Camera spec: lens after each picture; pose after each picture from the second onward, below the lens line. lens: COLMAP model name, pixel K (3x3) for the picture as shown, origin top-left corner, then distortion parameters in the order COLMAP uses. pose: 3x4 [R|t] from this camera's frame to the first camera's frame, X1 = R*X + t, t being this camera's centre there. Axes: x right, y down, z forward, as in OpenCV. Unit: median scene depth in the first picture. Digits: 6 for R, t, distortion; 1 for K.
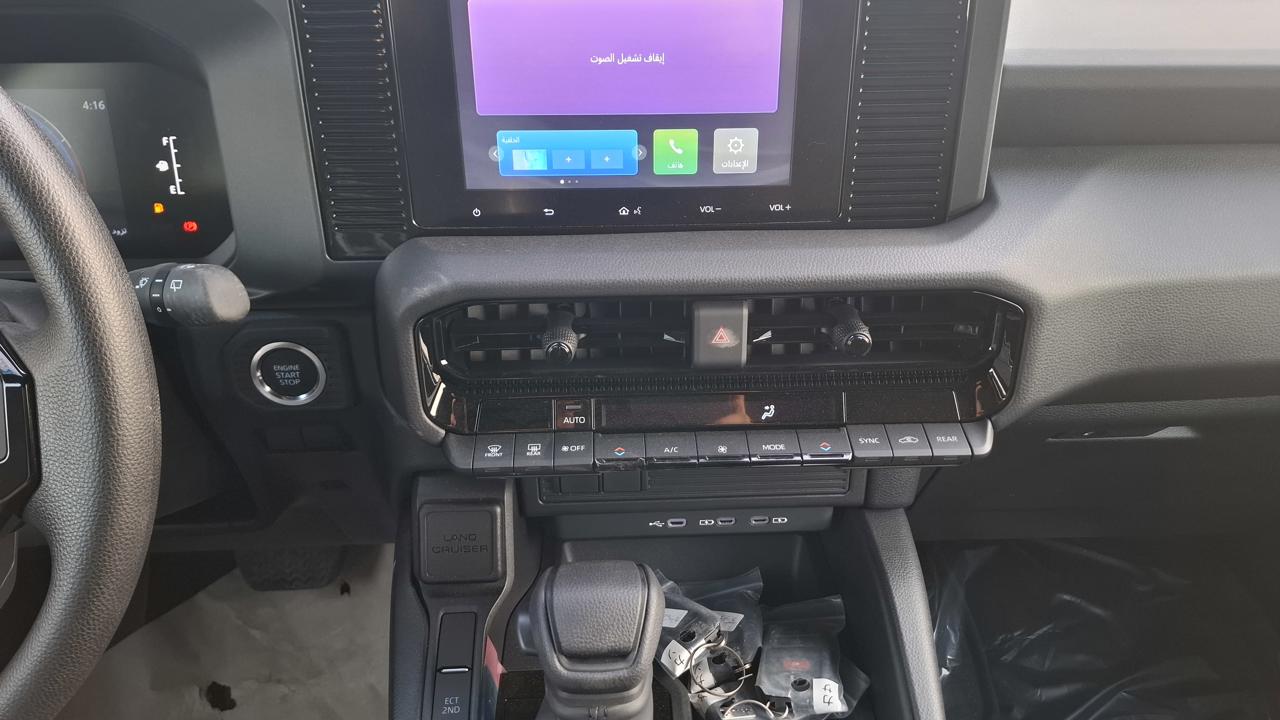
lens RADIAL K [[899.6, 0, 647.1], [0, 899.6, 364.4], [0, 0, 1]] dist [0.074172, -0.094436]
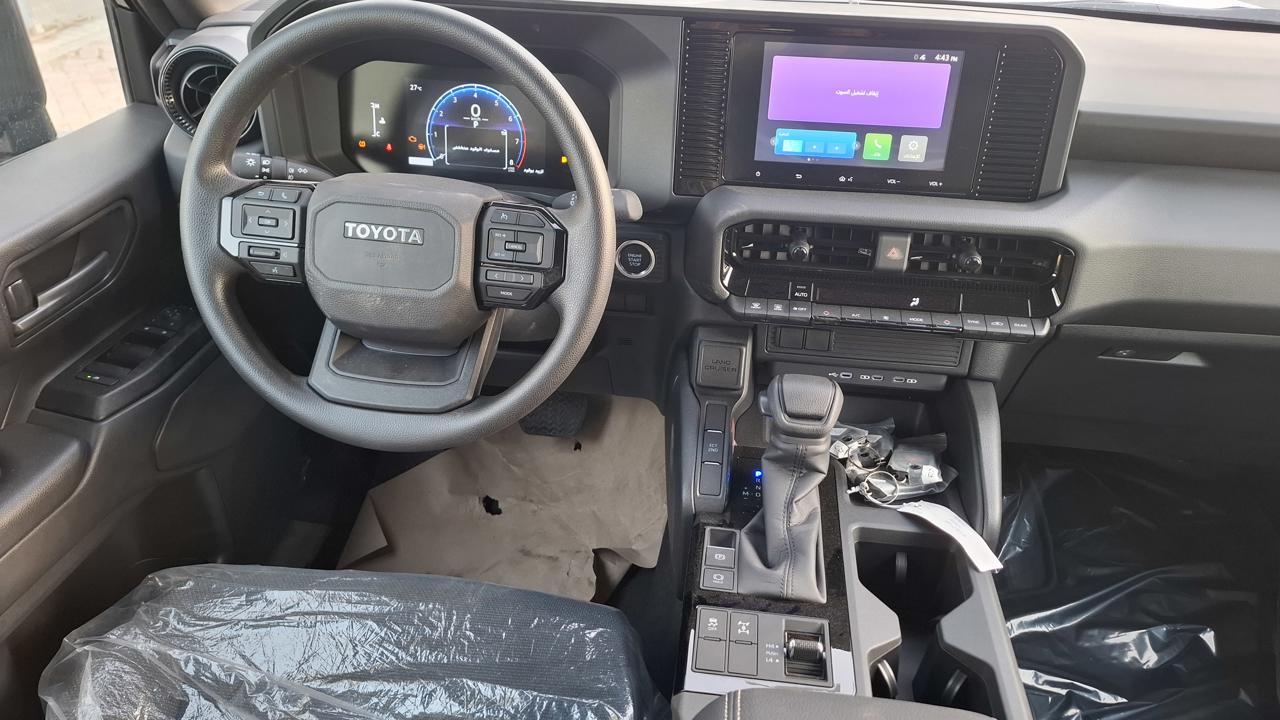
lens RADIAL K [[899.6, 0, 645.0], [0, 899.6, 365.4], [0, 0, 1]] dist [0.074172, -0.094436]
pose [[0.984928, 0.108809, -0.134449, -0.120399], [-0.108095, 0.994060, 0.012623, 0.196125], [0.135024, 0.002101, 0.990840, -0.739737]]
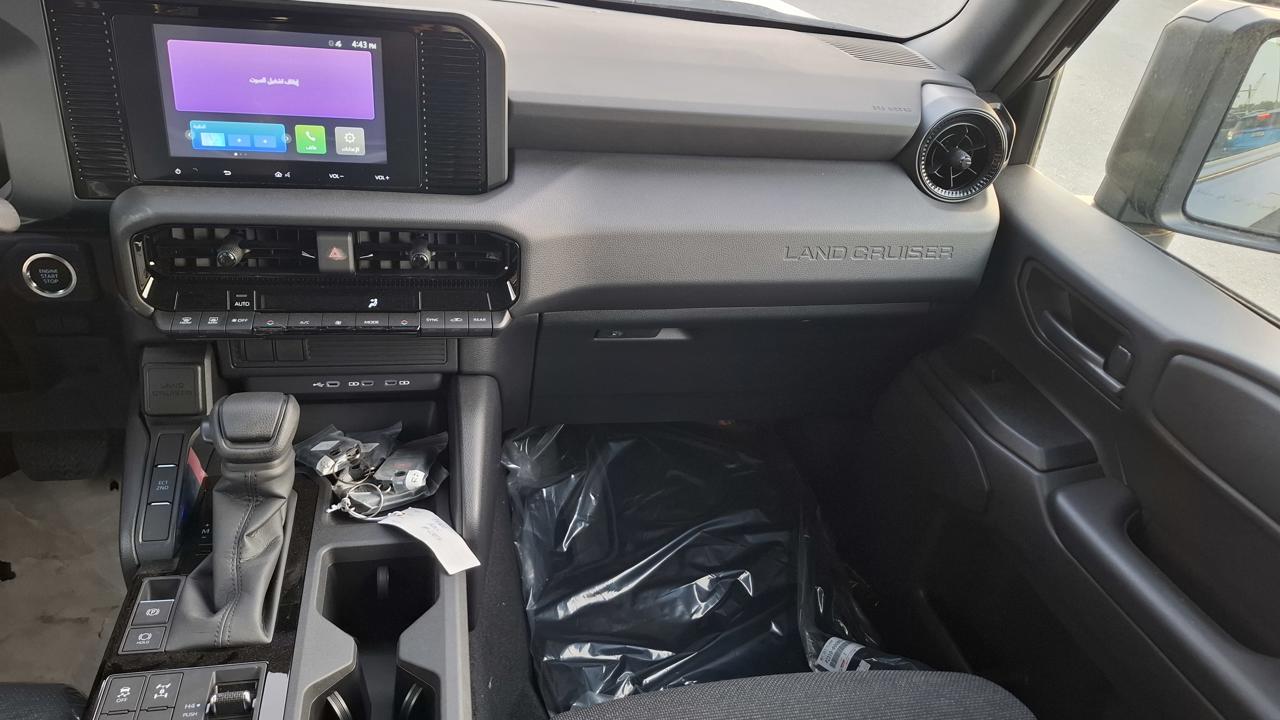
lens RADIAL K [[899.6, 0, 653.3], [0, 899.6, 368.9], [0, 0, 1]] dist [0.074172, -0.094436]
pose [[0.983424, 0.006237, 0.181216, 0.318189], [-0.009560, 0.999802, 0.017470, 0.131367], [-0.181071, -0.018912, 0.983288, -0.671490]]
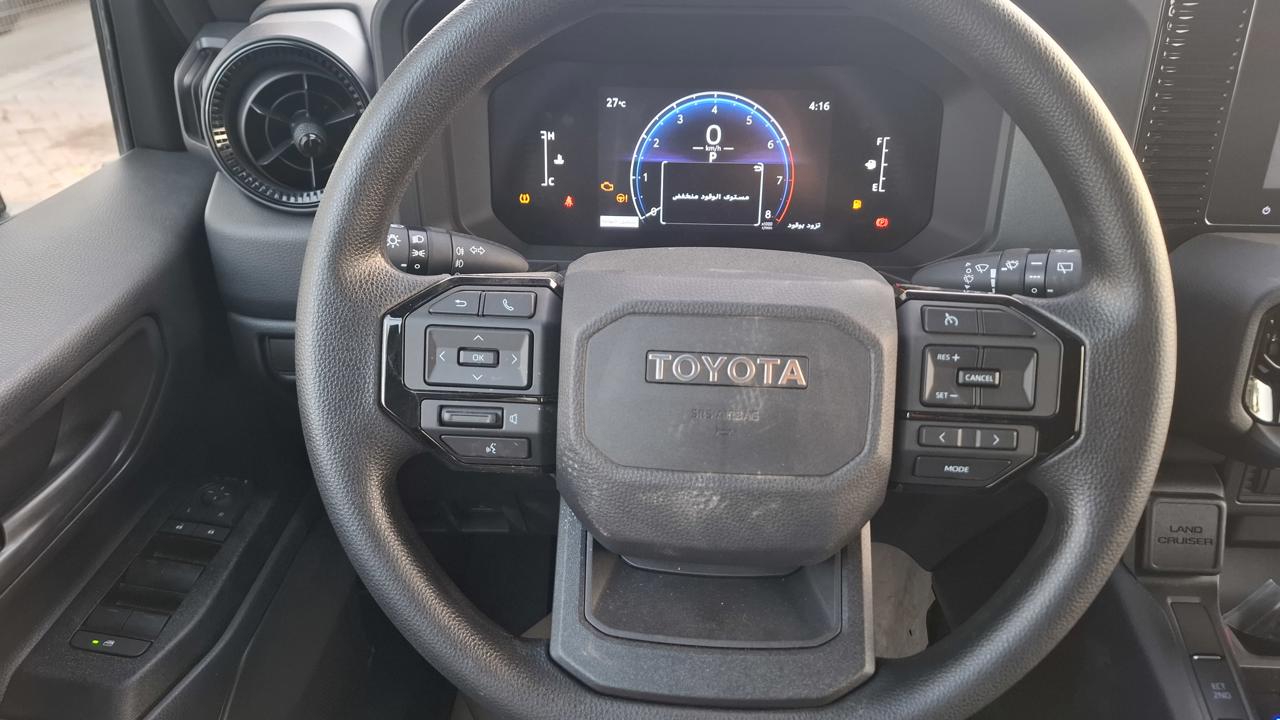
lens RADIAL K [[899.6, 0, 626.0], [0, 899.6, 372.2], [0, 0, 1]] dist [0.074172, -0.094436]
pose [[0.996357, 0.042179, -0.074118, -0.784902], [-0.044497, 0.998562, -0.029897, 0.075416], [0.072751, 0.033086, 0.996801, -0.079441]]
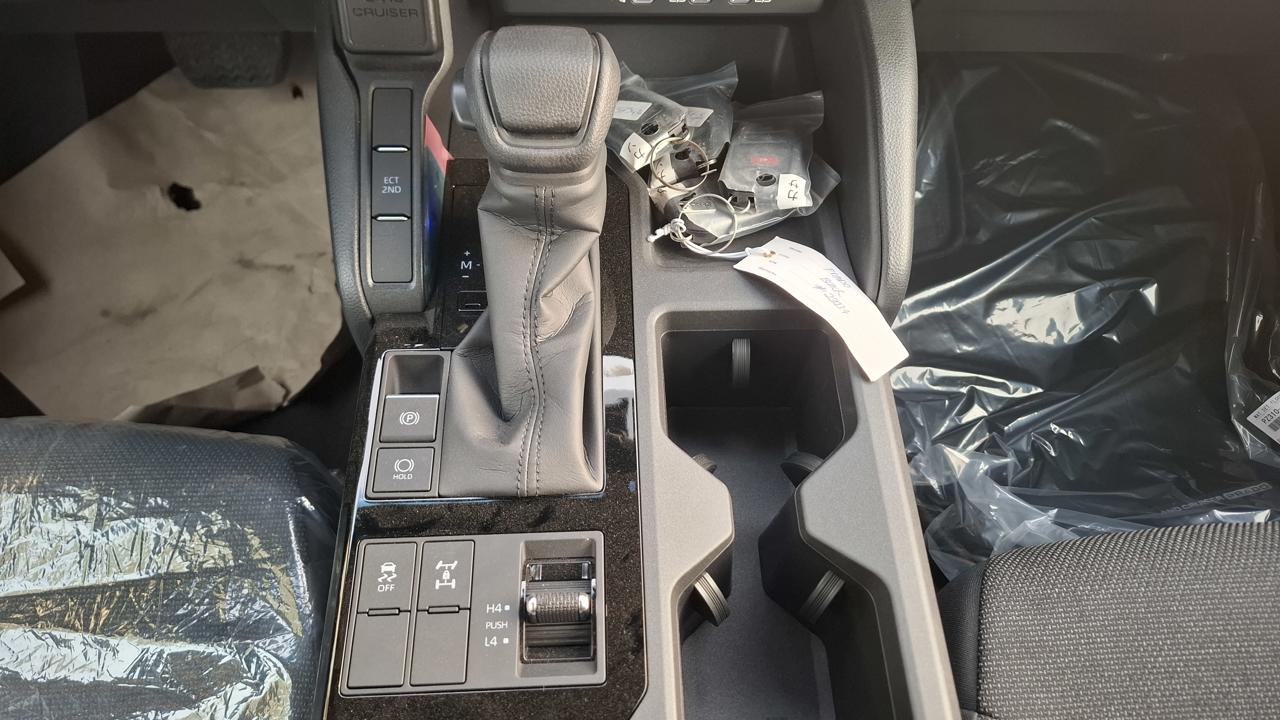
lens RADIAL K [[899.6, 0, 651.1], [0, 899.6, 354.9], [0, 0, 1]] dist [0.074172, -0.094436]
pose [[0.999299, 0.027973, 0.024900, 0.031586], [-0.036301, 0.886933, 0.460469, 0.087271], [-0.009205, -0.461050, 0.887326, 0.087396]]
